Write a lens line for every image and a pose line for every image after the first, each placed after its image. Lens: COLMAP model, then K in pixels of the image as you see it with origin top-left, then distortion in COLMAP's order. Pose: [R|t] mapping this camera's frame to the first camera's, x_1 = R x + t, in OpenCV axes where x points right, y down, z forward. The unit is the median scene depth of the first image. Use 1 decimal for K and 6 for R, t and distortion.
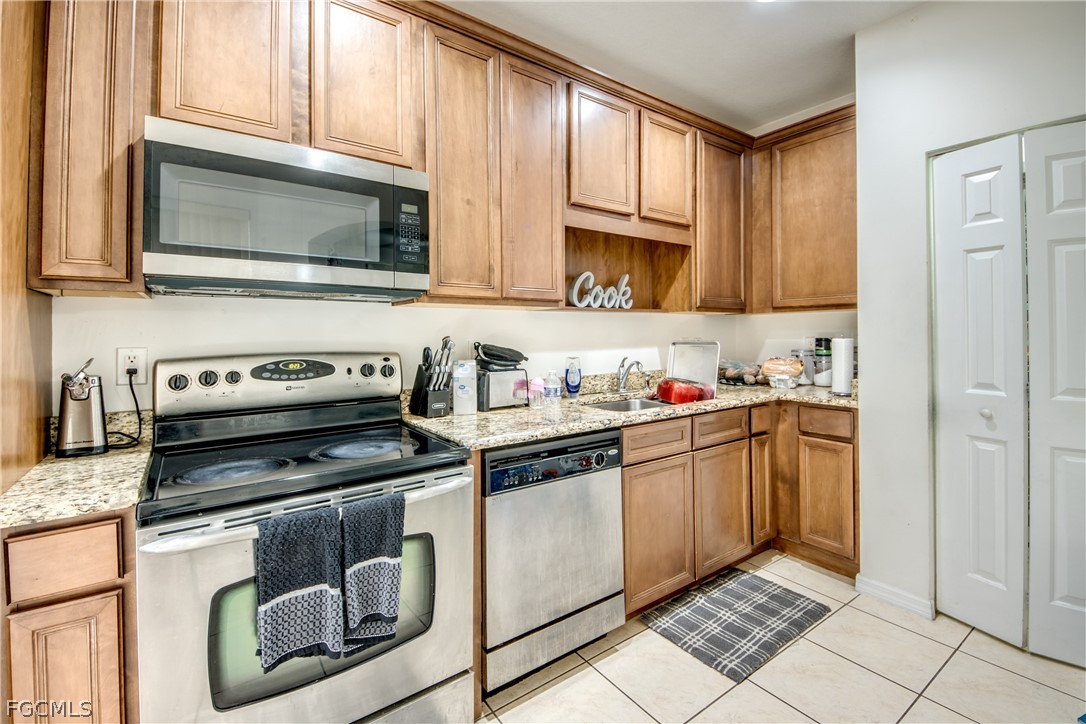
lens RADIAL K [[463.6, 0, 568.3], [0, 463.6, 329.4], [0, 0, 1]] dist [0.000495, -0.008104]
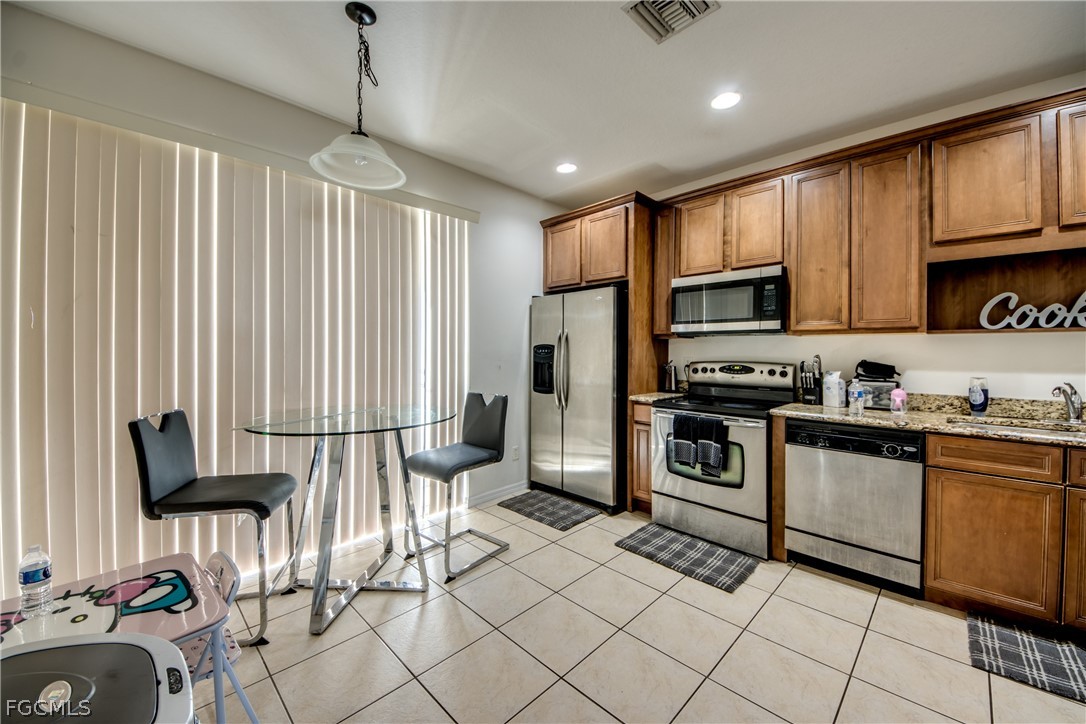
lens RADIAL K [[411.1, 0, 545.8], [0, 411.1, 357.5], [0, 0, 1]] dist [0.011428, -0.011364]
pose [[0.160674, 0.018240, -0.986839, 0.977213], [-0.000548, 0.999831, 0.018391, -0.002007], [0.987007, -0.002414, 0.160657, -0.152196]]
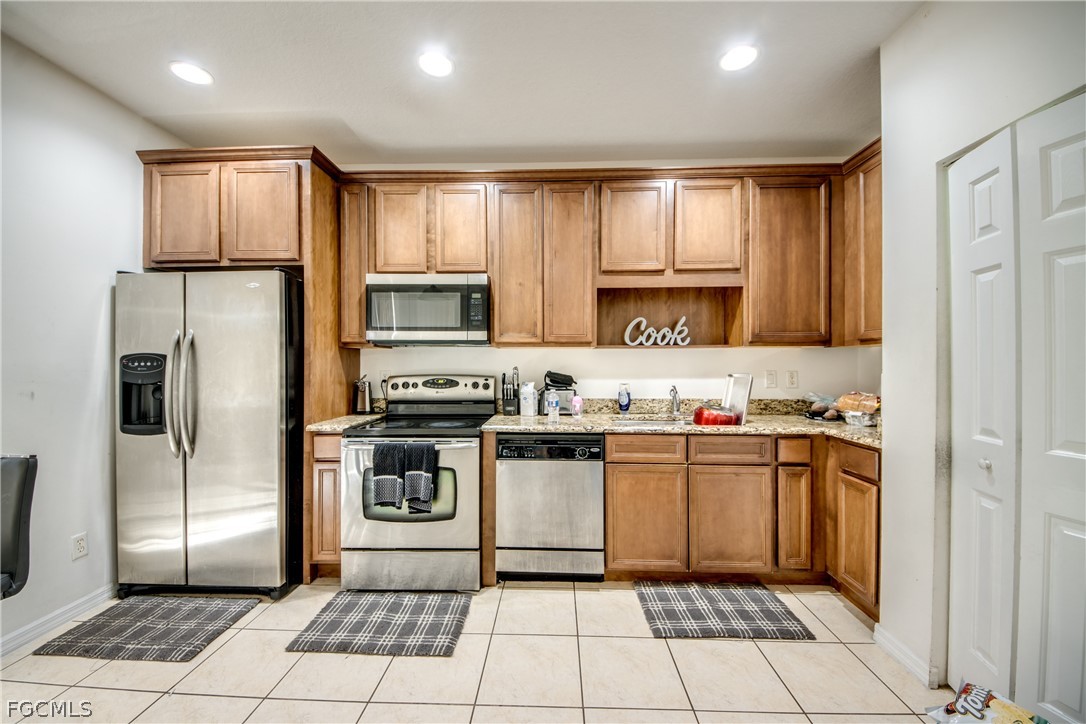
lens RADIAL K [[411.1, 0, 551.2], [0, 411.1, 361.8], [0, 0, 1]] dist [0.011428, -0.011364]
pose [[0.792068, 0.001804, -0.610430, 0.708776], [0.000280, 0.999994, 0.003319, -0.007229], [0.610433, -0.002800, 0.792063, -0.072935]]
